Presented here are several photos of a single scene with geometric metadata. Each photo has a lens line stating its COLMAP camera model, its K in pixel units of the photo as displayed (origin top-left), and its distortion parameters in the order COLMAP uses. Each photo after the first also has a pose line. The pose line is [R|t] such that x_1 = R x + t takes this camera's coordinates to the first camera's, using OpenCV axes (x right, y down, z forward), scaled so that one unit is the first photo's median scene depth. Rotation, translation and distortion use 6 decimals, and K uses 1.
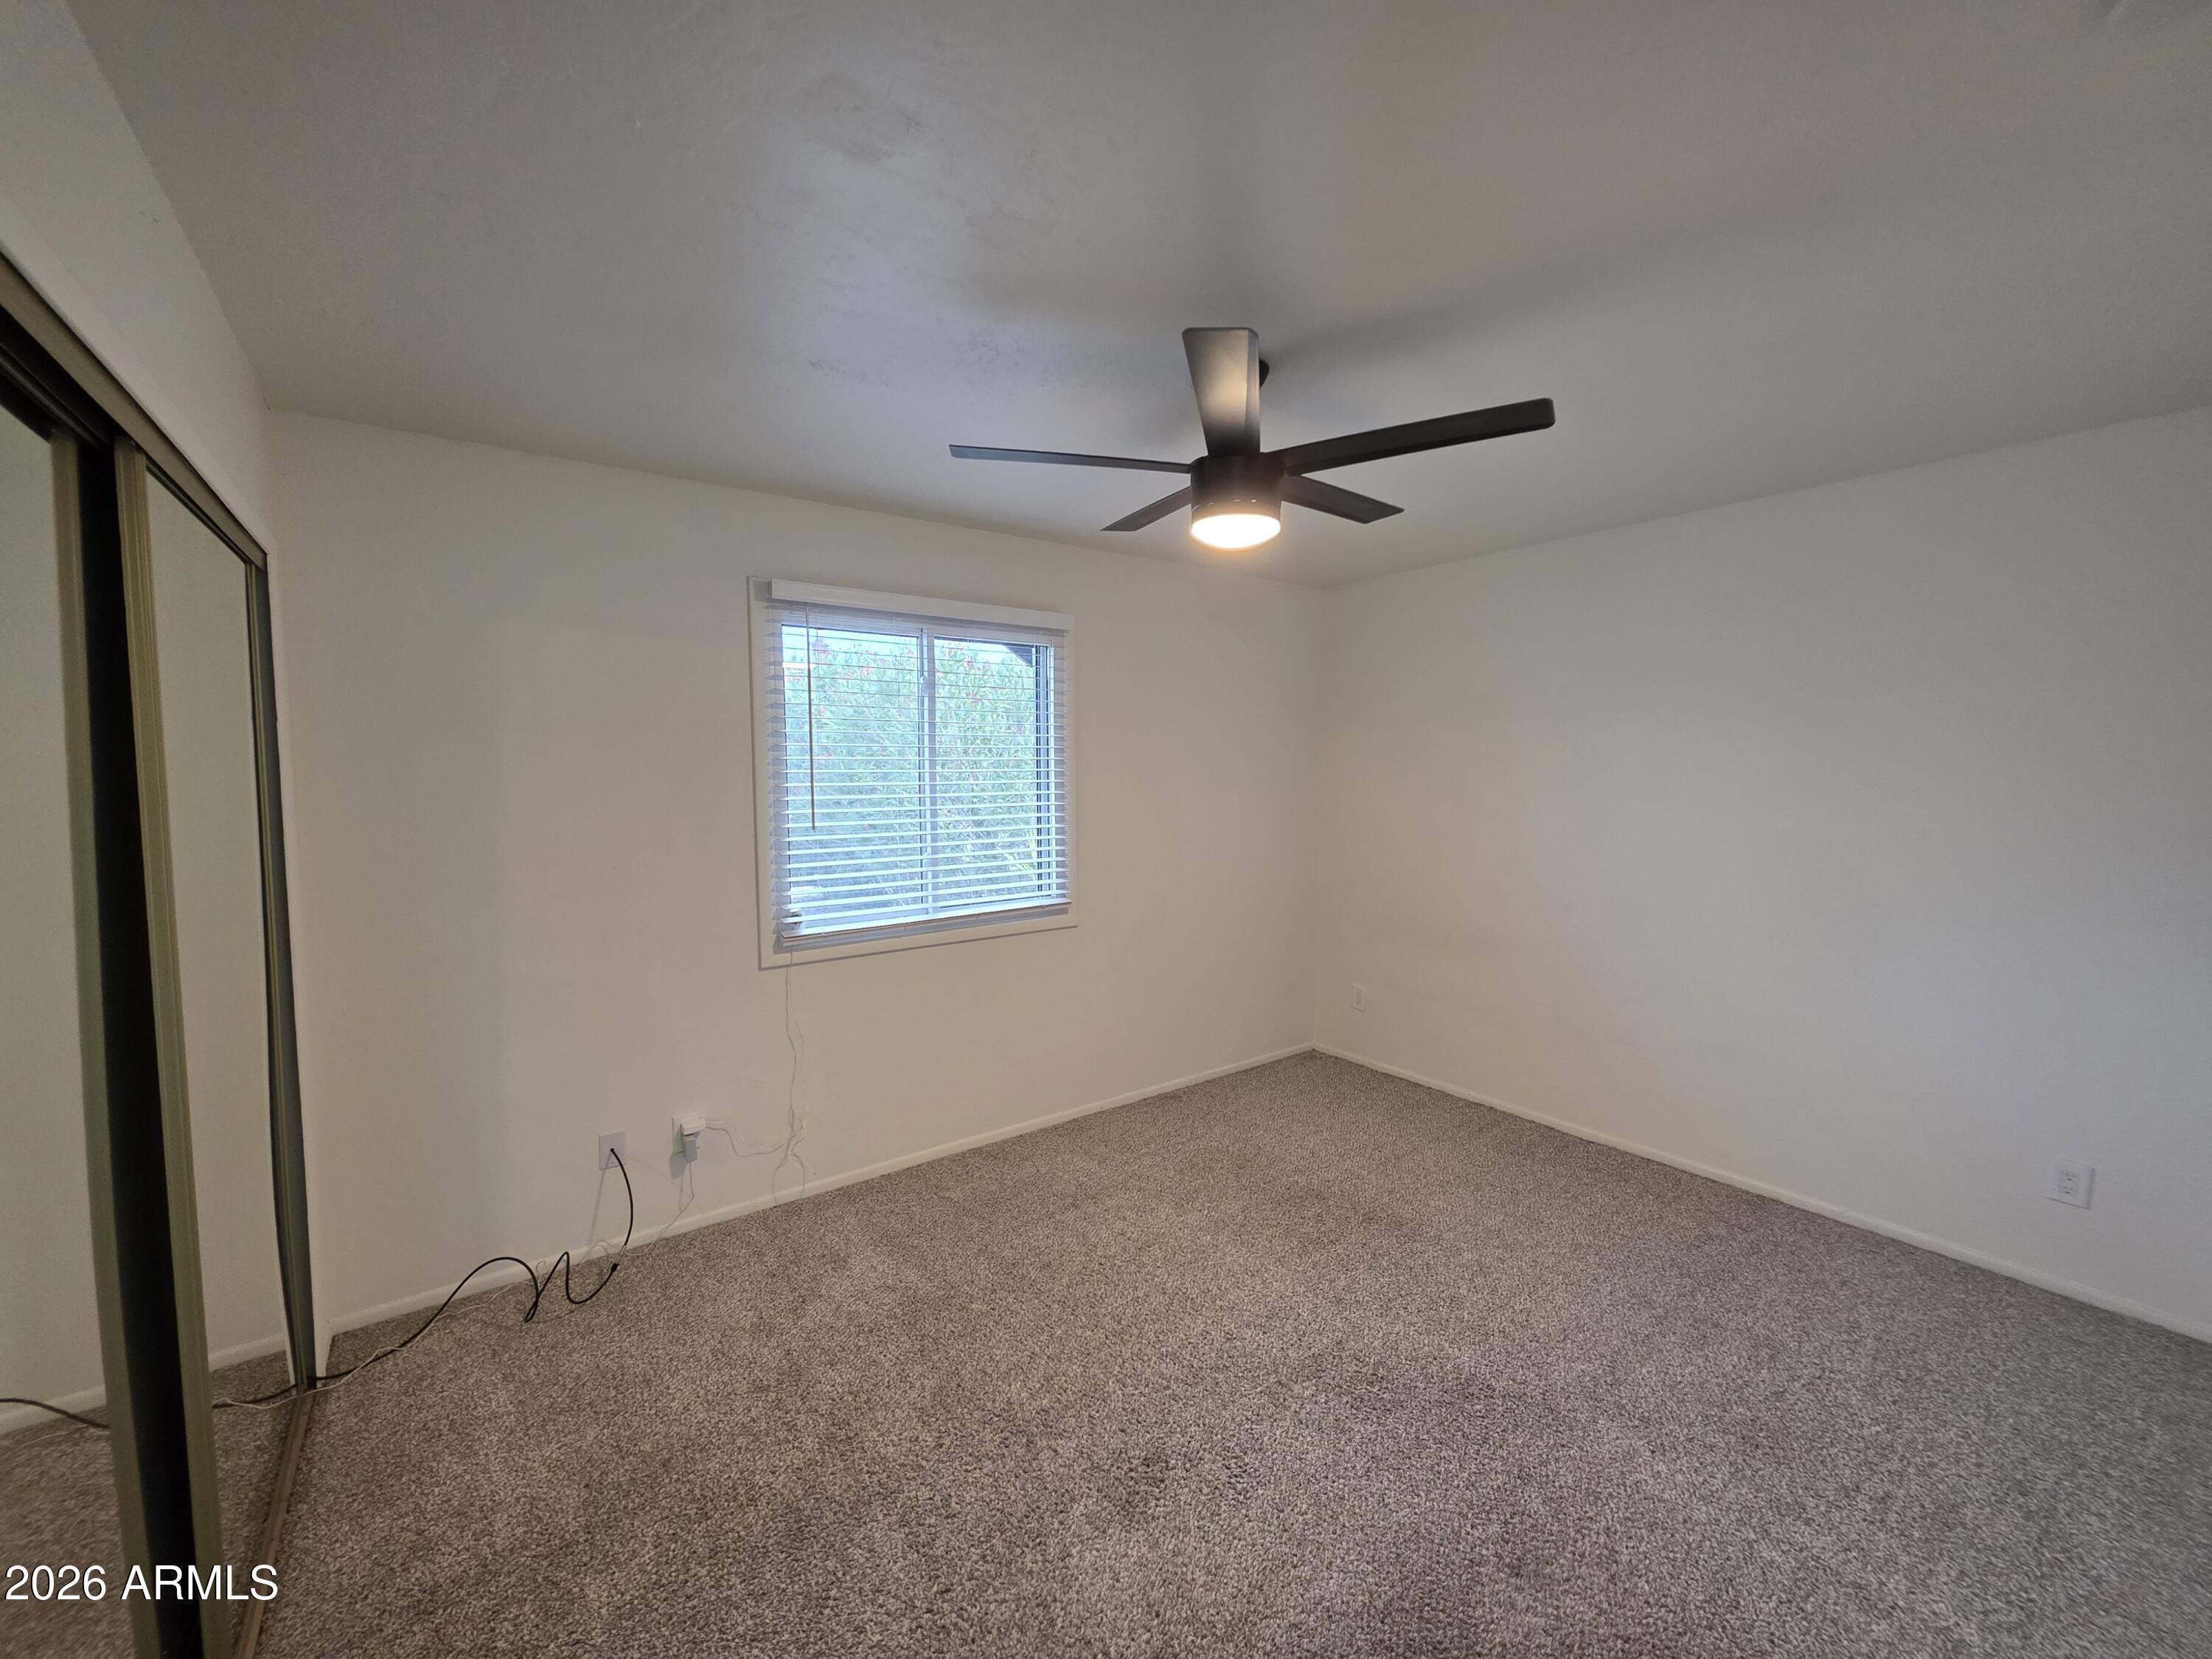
lens RADIAL K [[879.6, 0, 1099.1], [0, 879.6, 823.6], [0, 0, 1]] dist [0.000447, -0.000301]
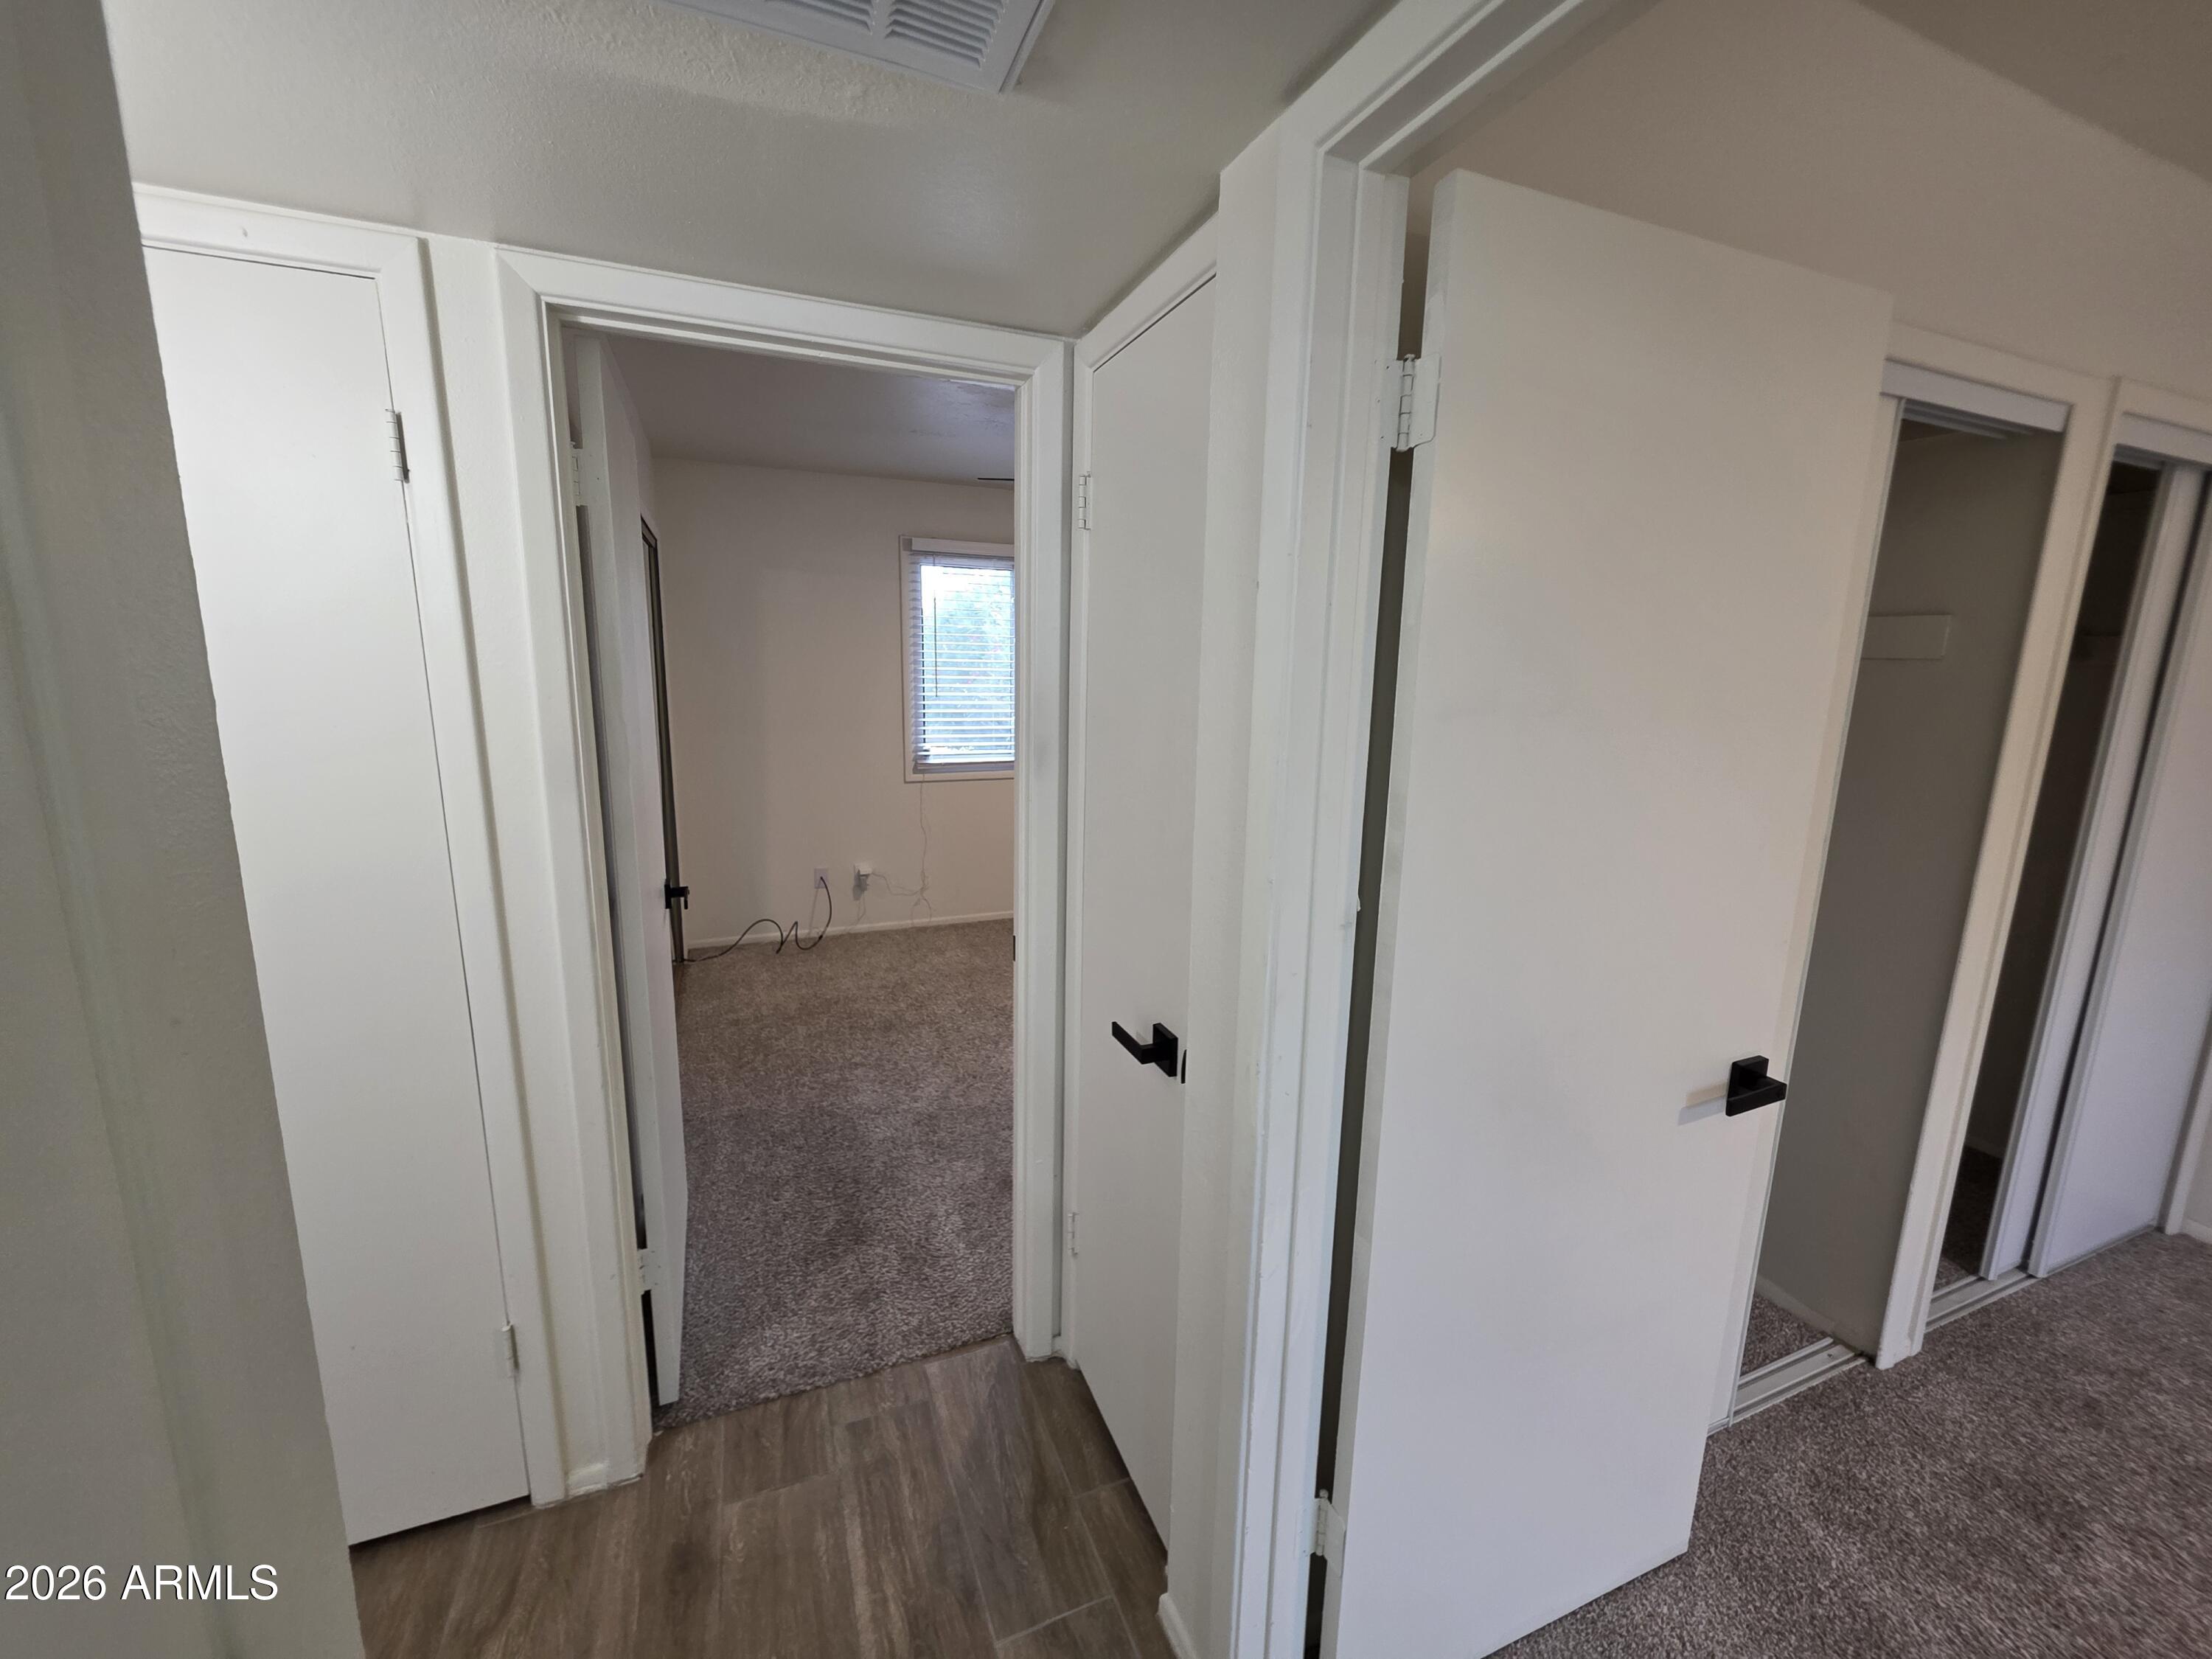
lens RADIAL K [[879.6, 0, 1099.1], [0, 879.6, 823.6], [0, 0, 1]] dist [0.000447, -0.000301]
pose [[0.970193, 0.067305, -0.232801, 0.379683], [-0.039575, 0.991765, 0.121803, 0.031548], [0.239082, -0.108959, 0.964867, -0.538914]]
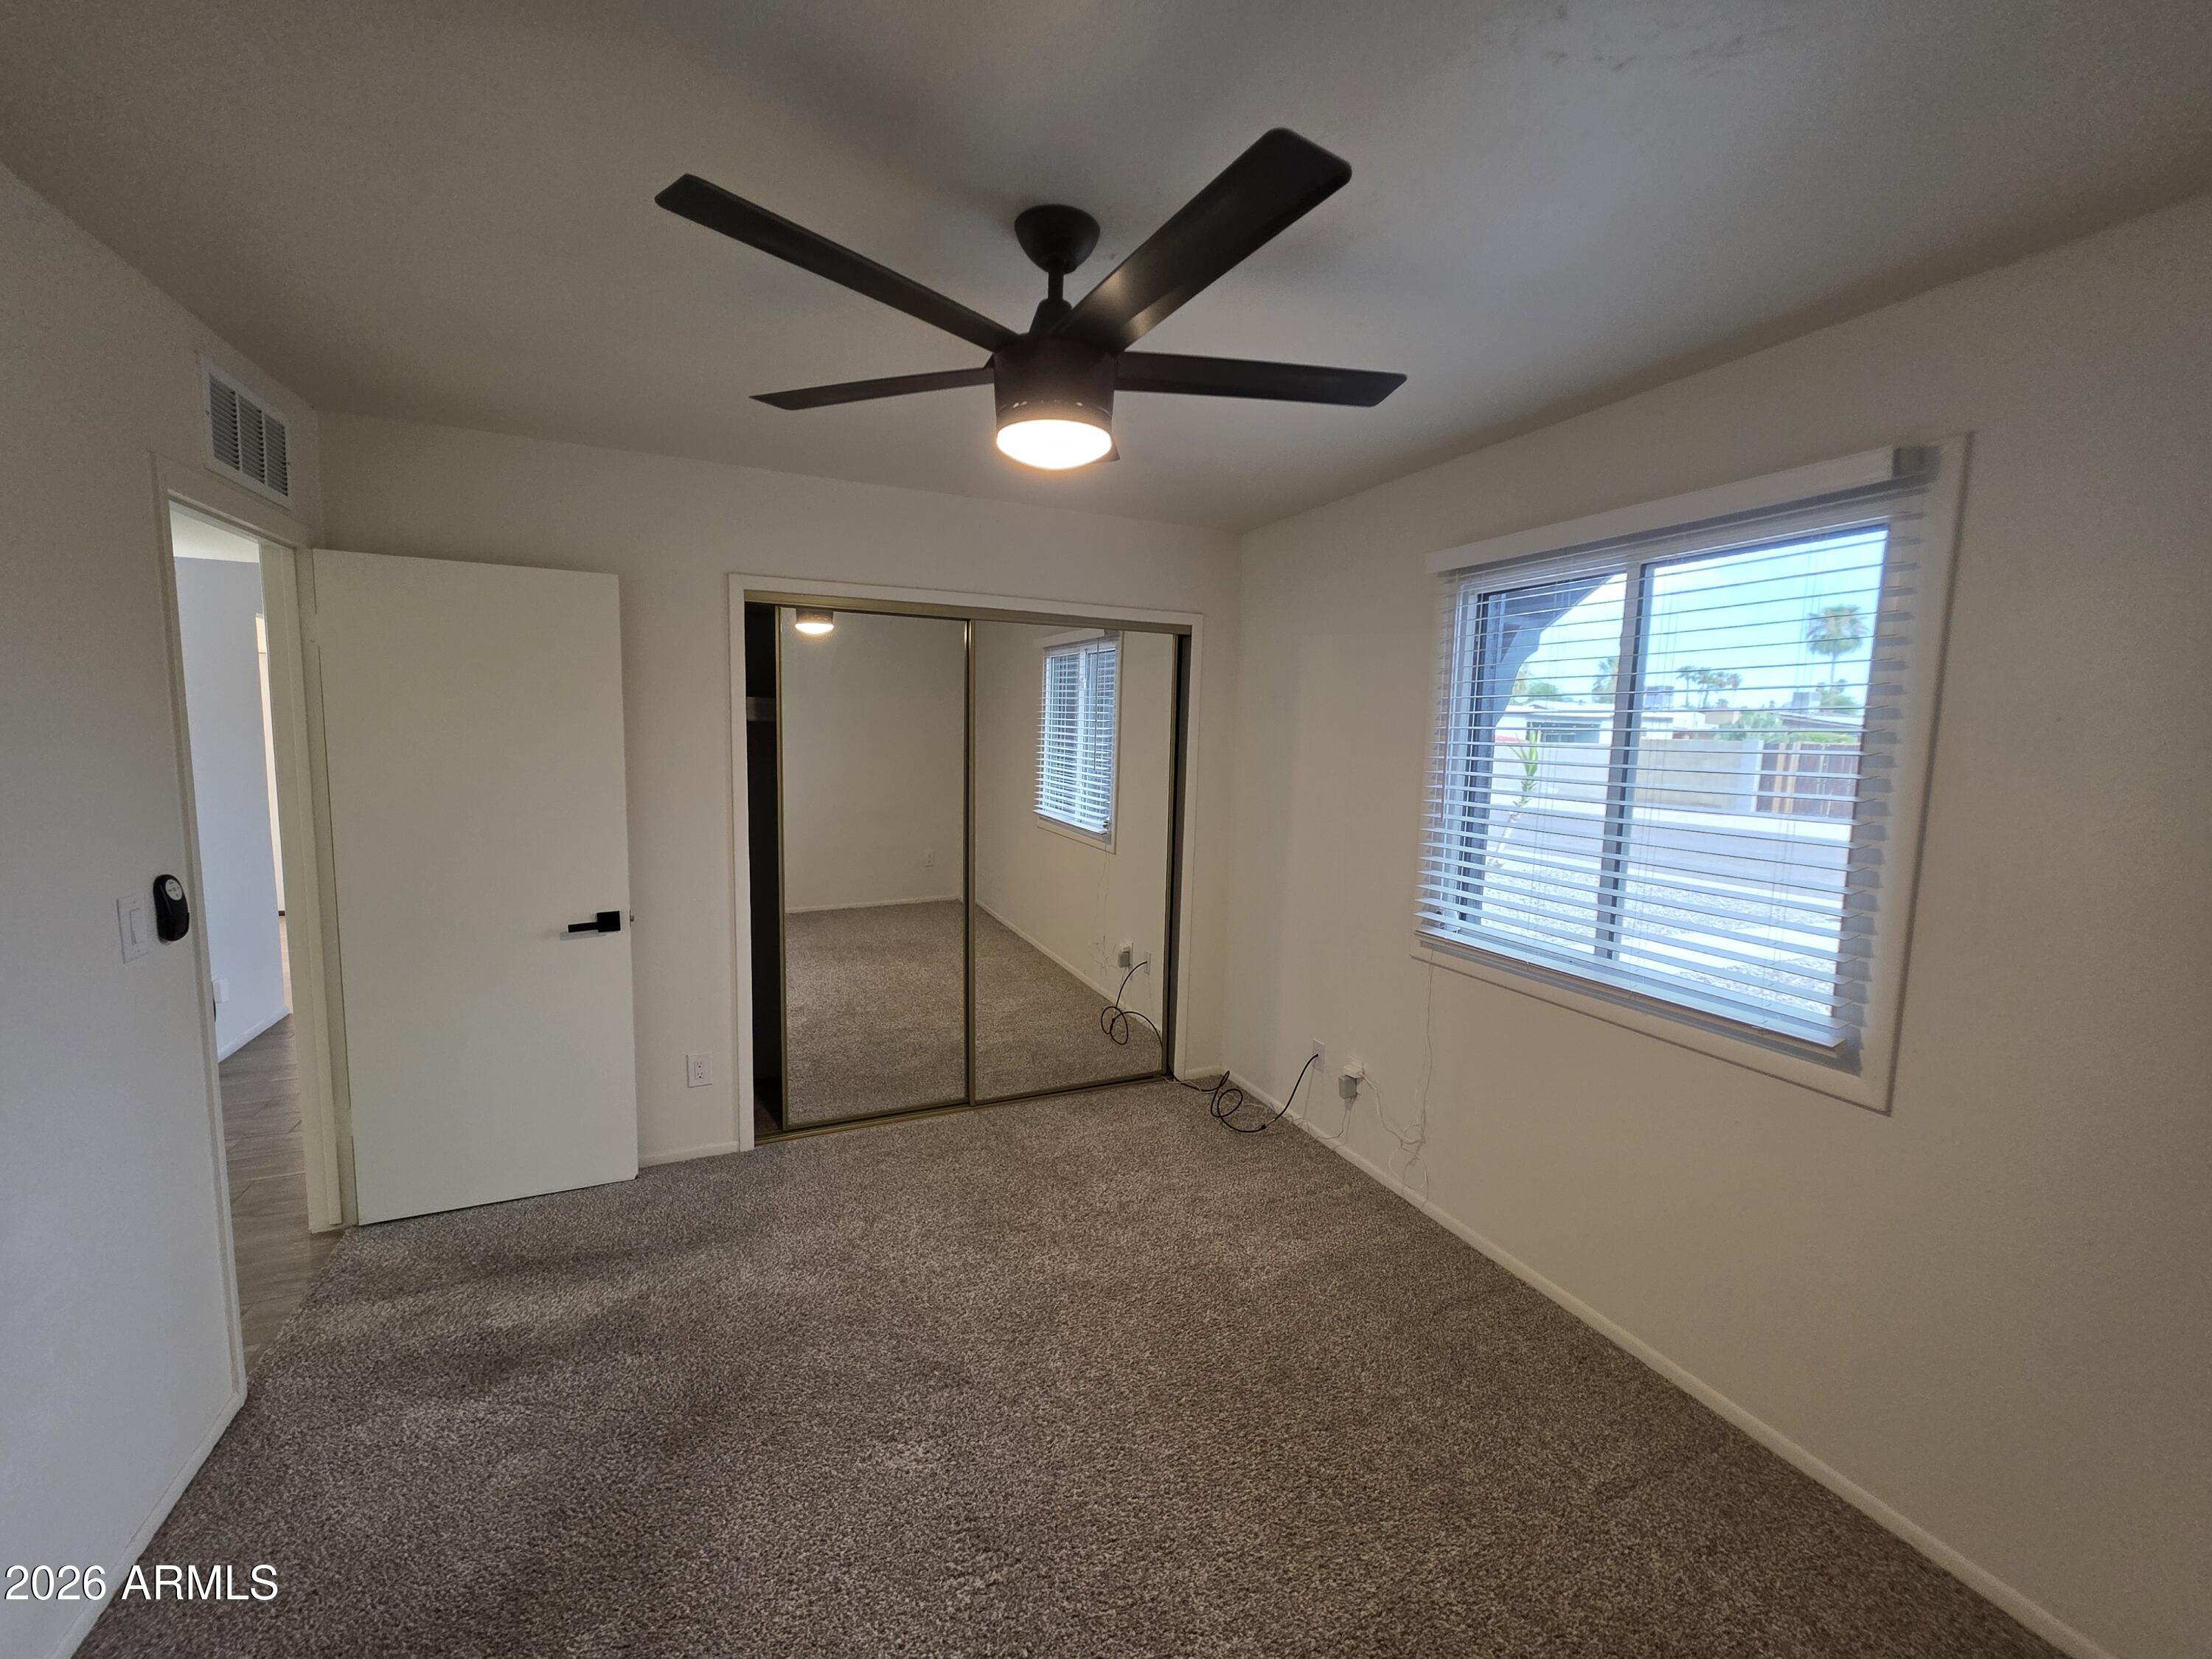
lens RADIAL K [[879.6, 0, 1099.1], [0, 879.6, 823.6], [0, 0, 1]] dist [0.000447, -0.000301]
pose [[-0.218246, 0.104909, -0.970238, 0.687496], [-0.078352, 0.989112, 0.124575, -0.083665], [0.972743, 0.103208, -0.207650, 0.926497]]
